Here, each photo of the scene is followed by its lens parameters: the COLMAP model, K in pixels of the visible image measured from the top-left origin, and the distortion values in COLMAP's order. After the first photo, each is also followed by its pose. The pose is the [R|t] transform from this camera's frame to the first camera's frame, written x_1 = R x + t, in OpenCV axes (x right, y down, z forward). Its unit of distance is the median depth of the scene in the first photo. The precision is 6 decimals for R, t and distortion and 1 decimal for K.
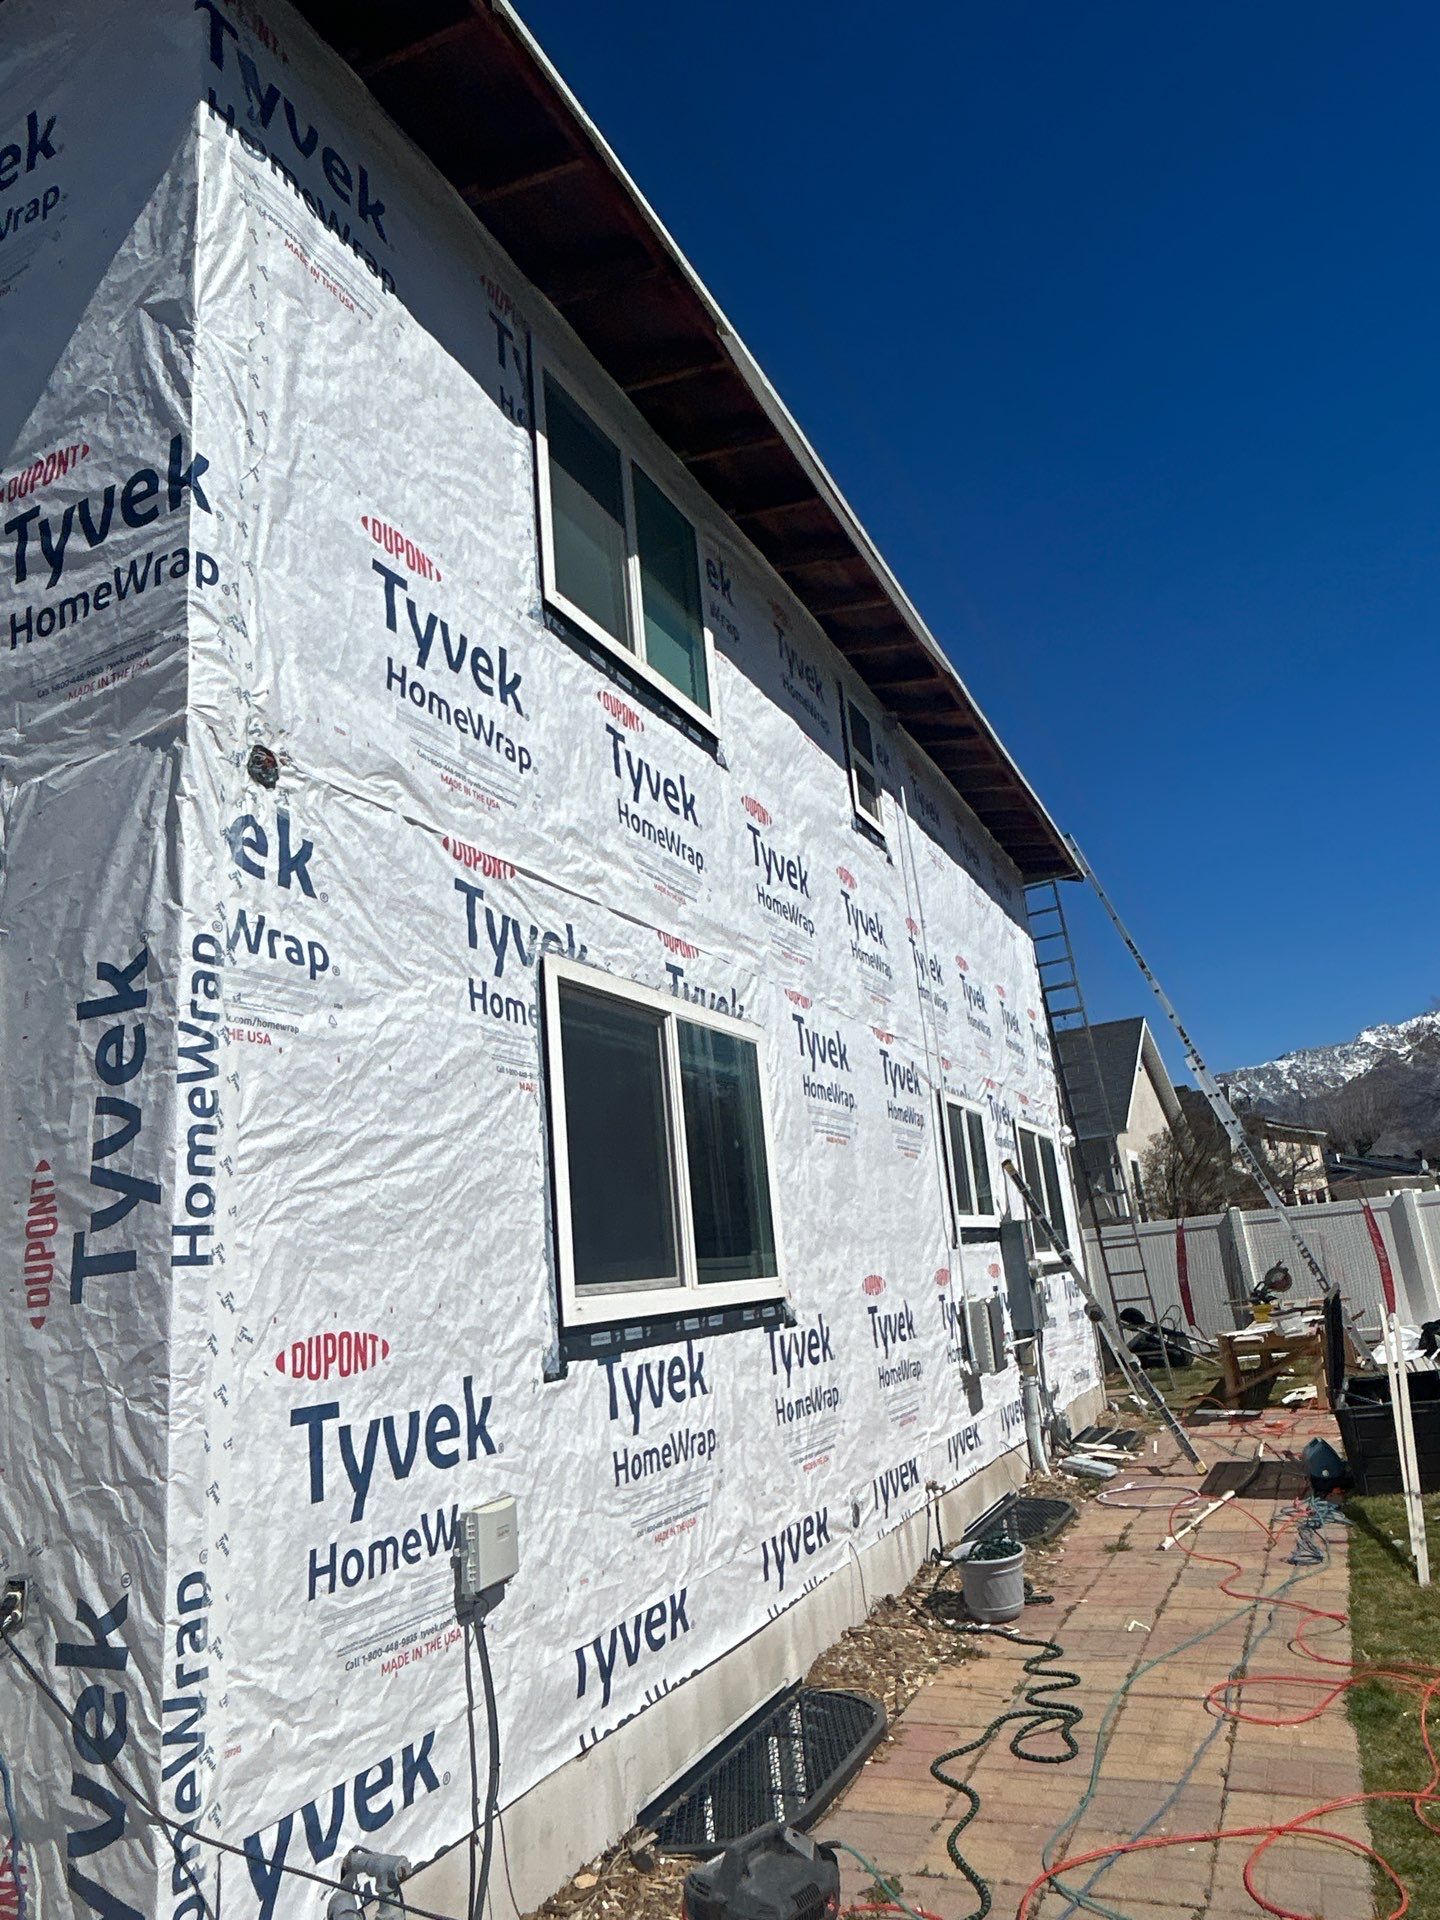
lens RADIAL K [[1209.2, 0, 720.0], [0, 1209.2, 960.0], [0, 0, 1]] dist [-0.000624, 0.003025]
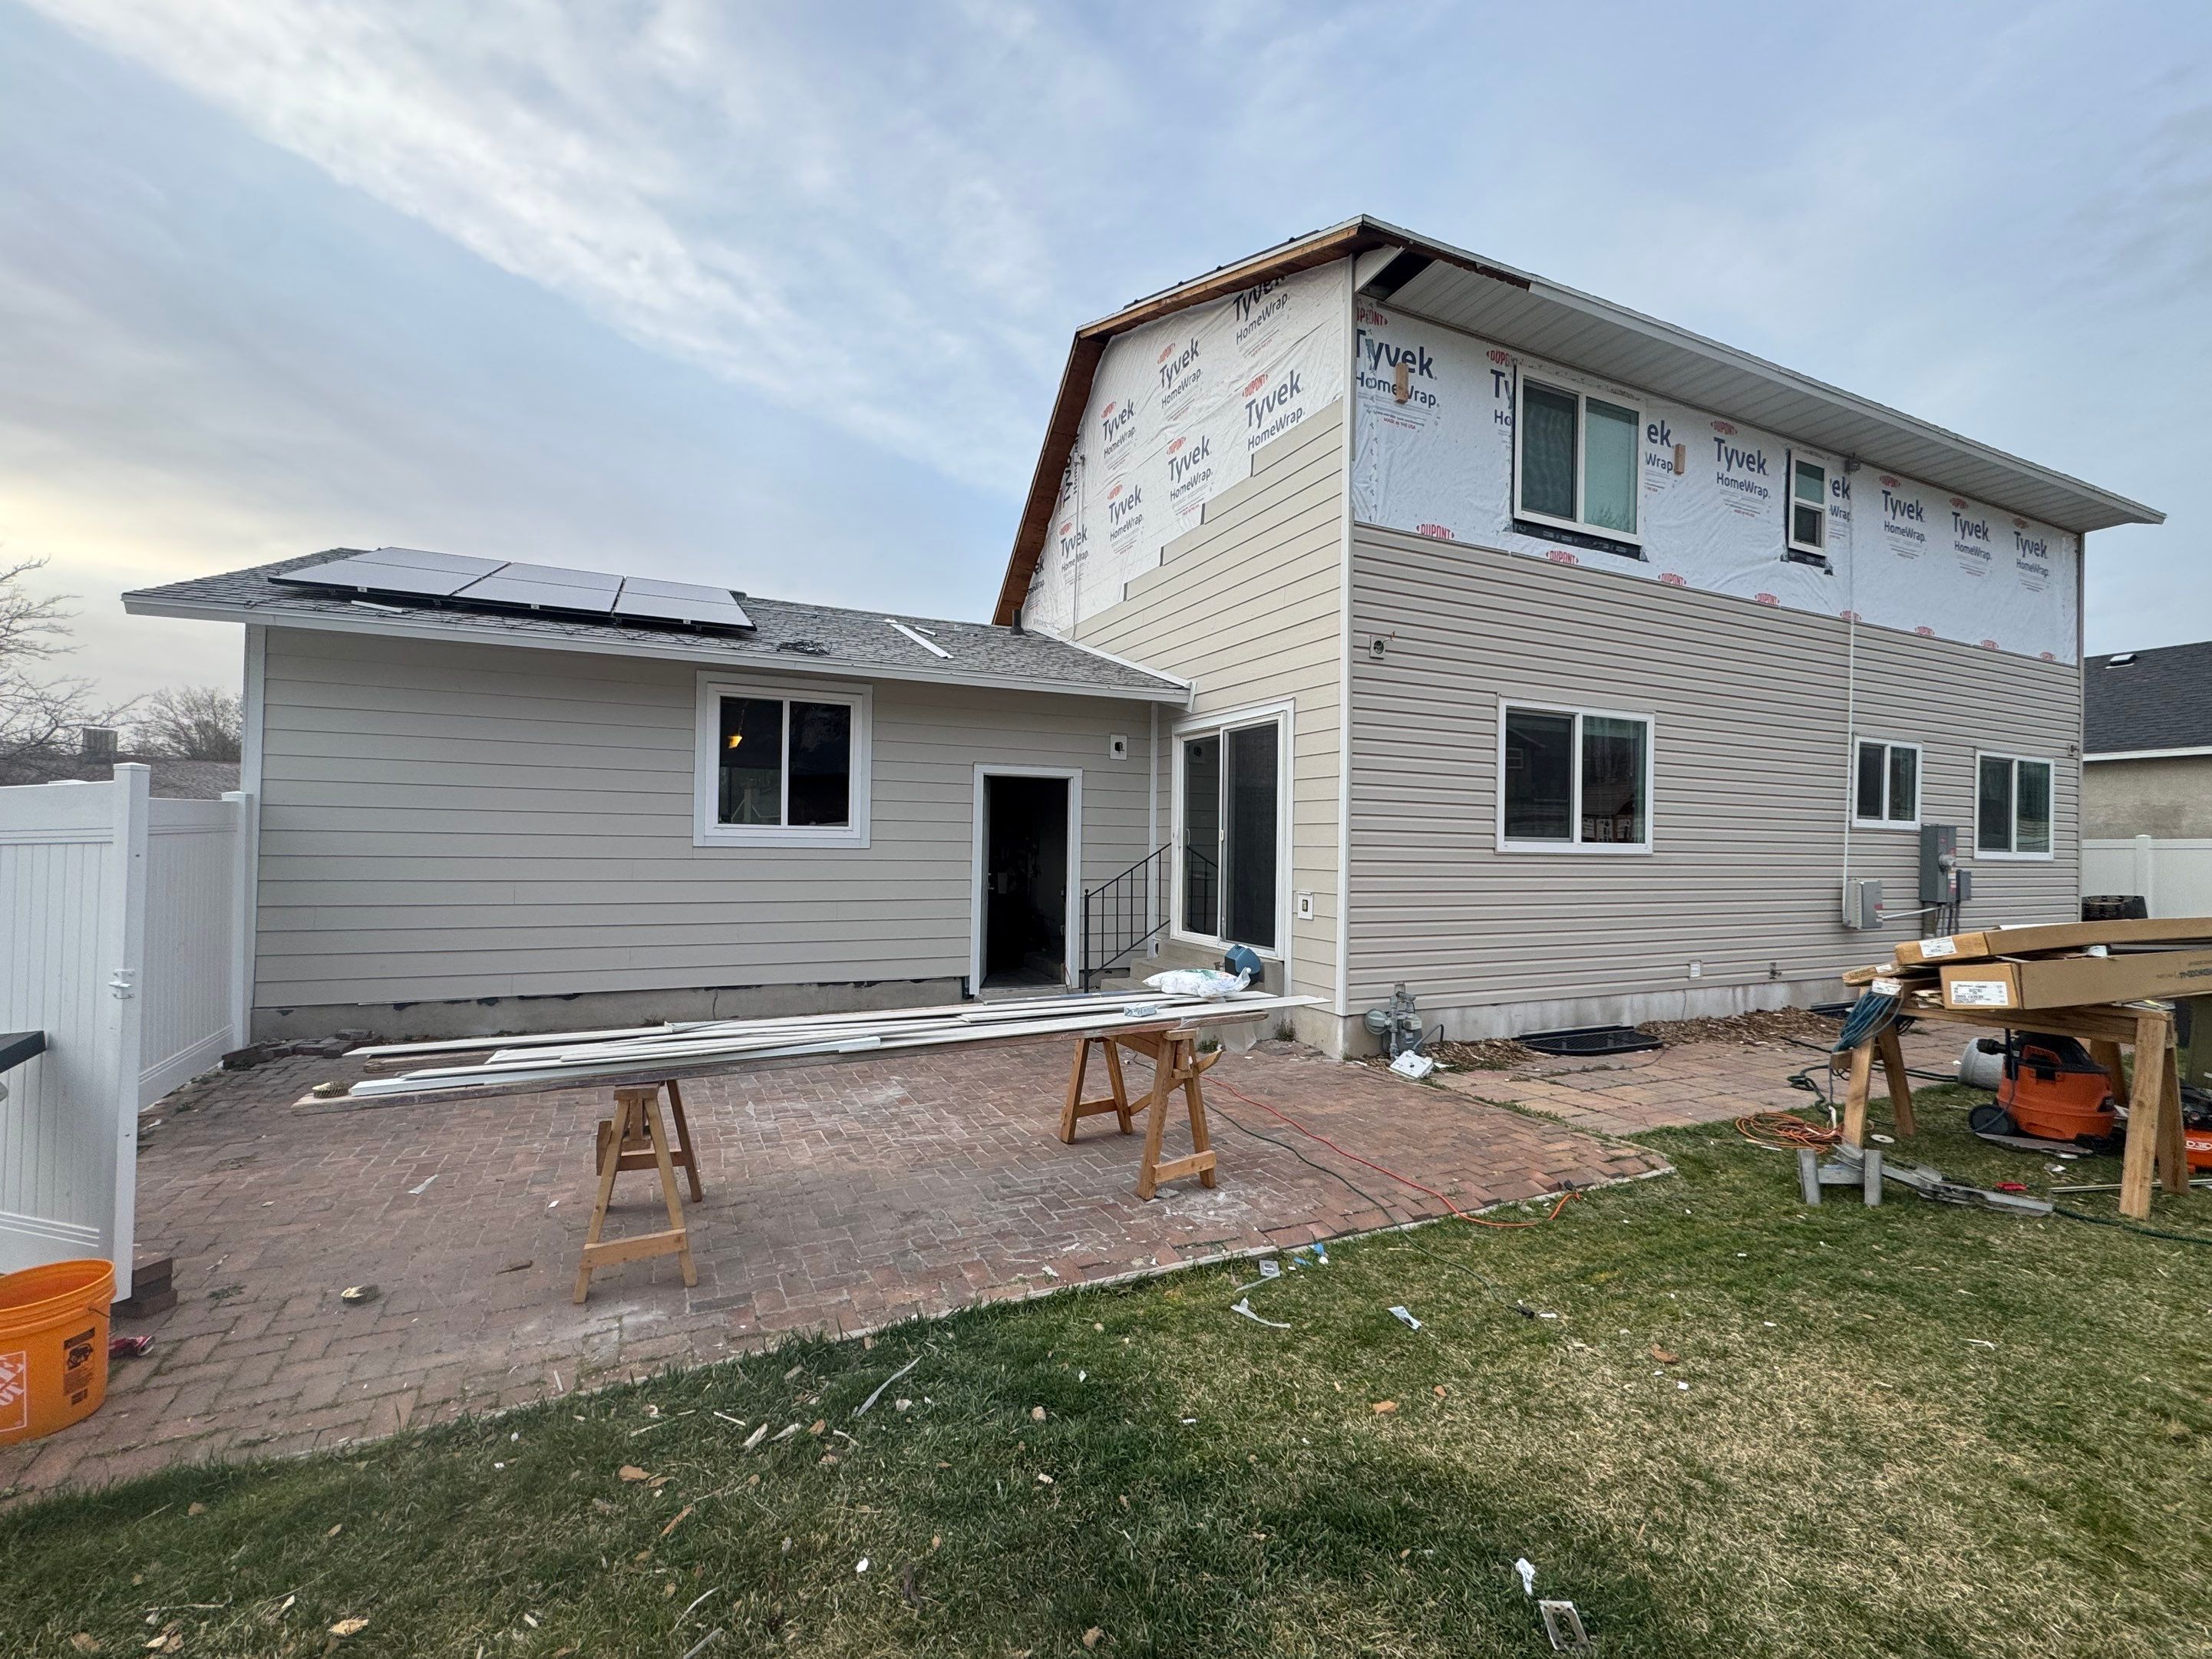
lens RADIAL K [[936.6, 0, 1100.0], [0, 936.6, 824.6], [0, 0, 1]] dist [0.001817, -0.000183]
pose [[0.768500, 0.092980, -0.633058, 0.476181], [0.079304, 0.967915, 0.238434, -0.287781], [0.634916, -0.233441, 0.736469, -0.964320]]
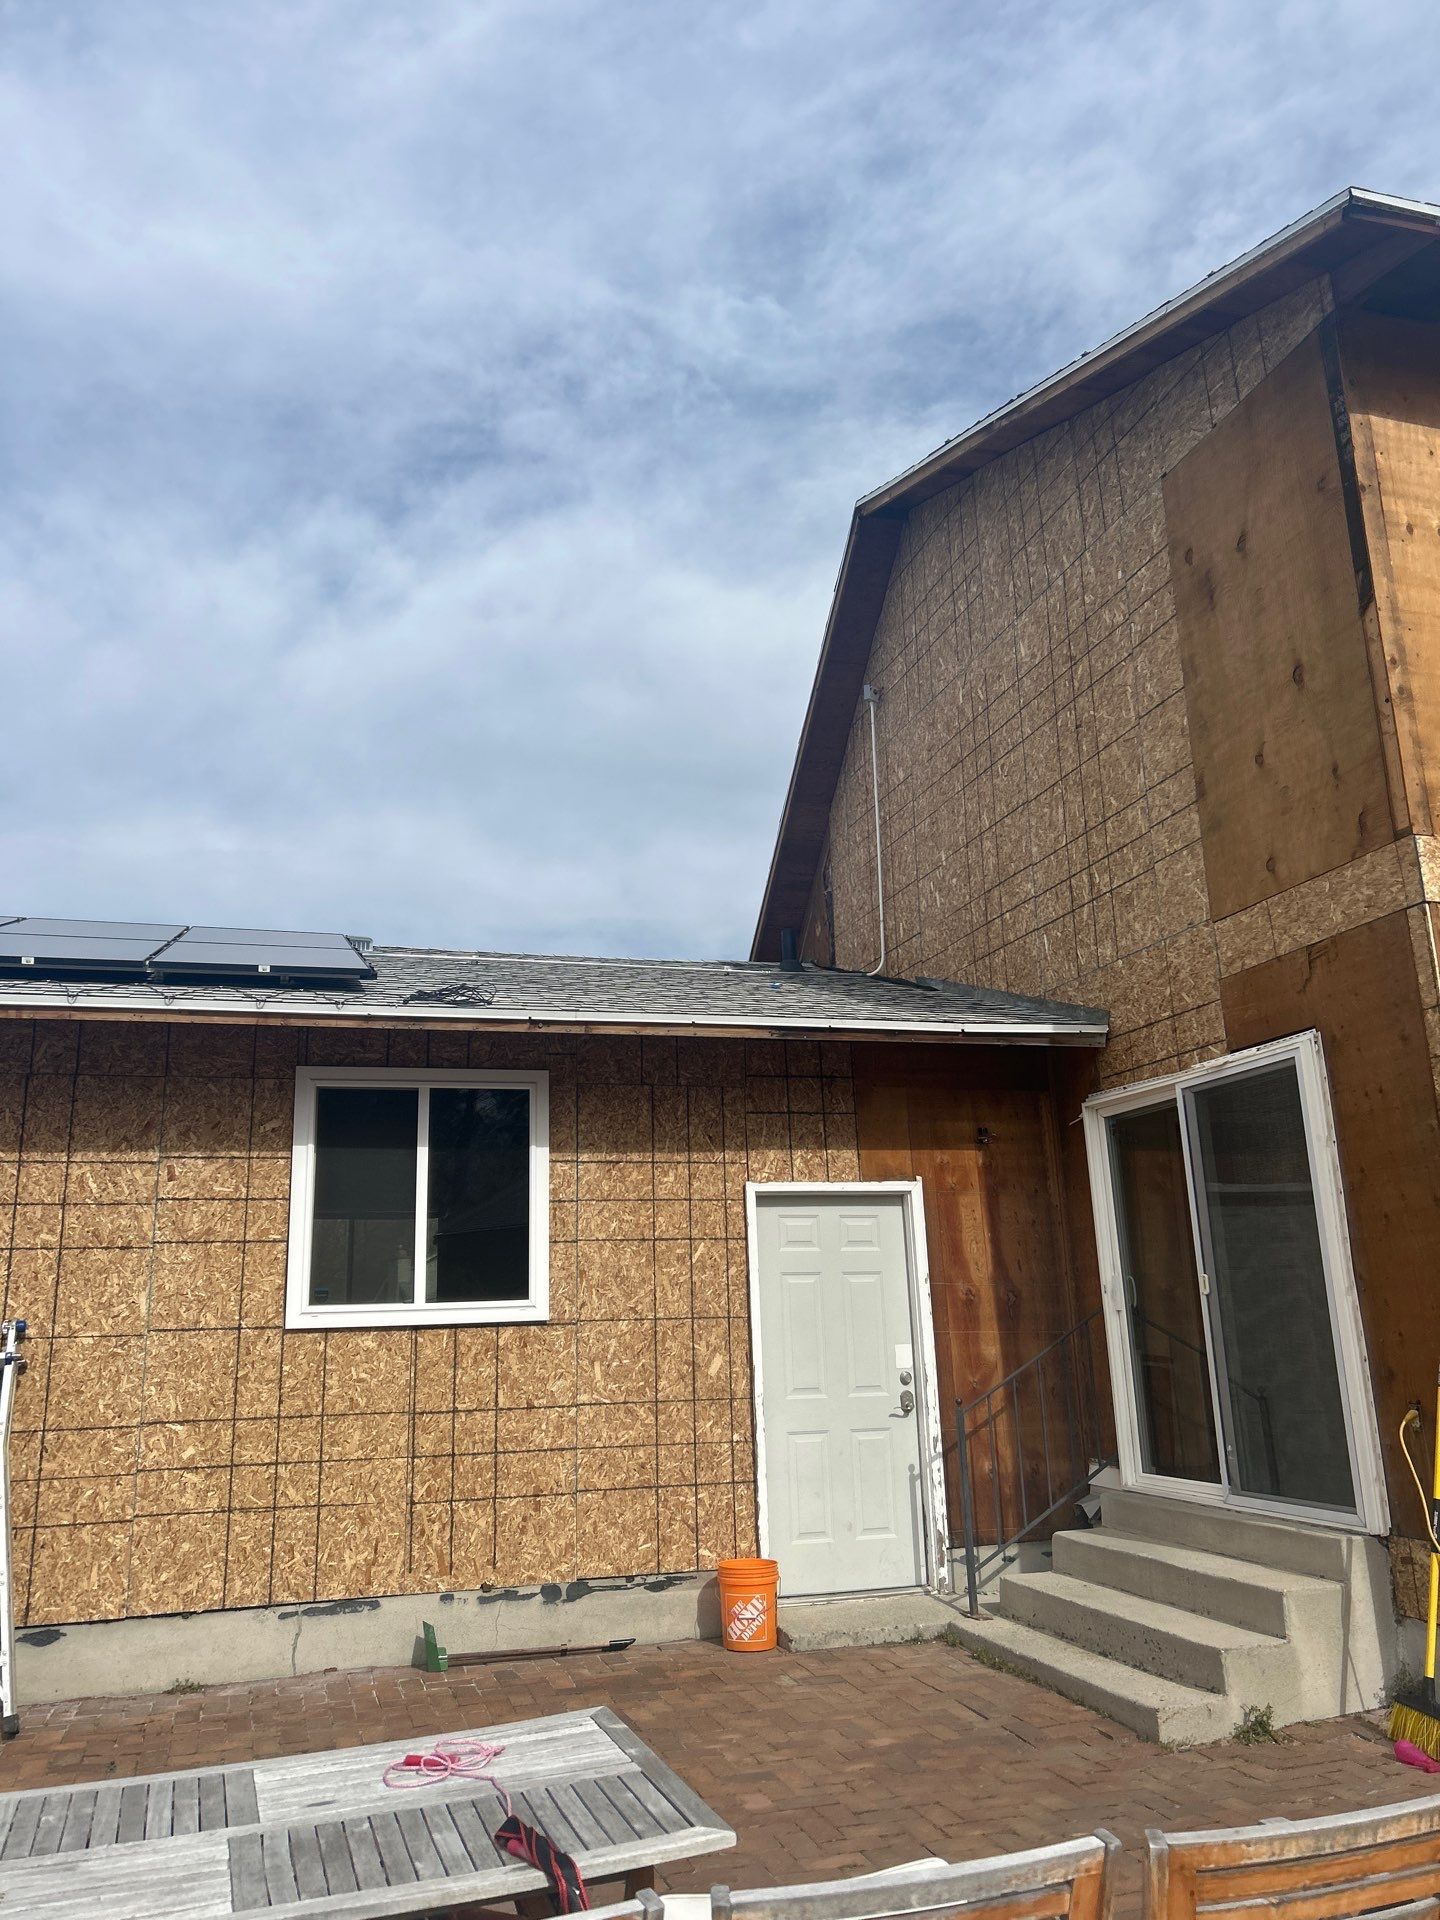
lens RADIAL K [[1427.1, 0, 707.8], [0, 1427.1, 948.0], [0, 0, 1]] dist [0.025258, -0.012534]
pose [[0.670283, -0.119018, -0.732499, 0.251453], [0.160653, 0.986921, -0.013350, -0.207152], [0.724508, -0.108730, 0.680637, -0.802115]]
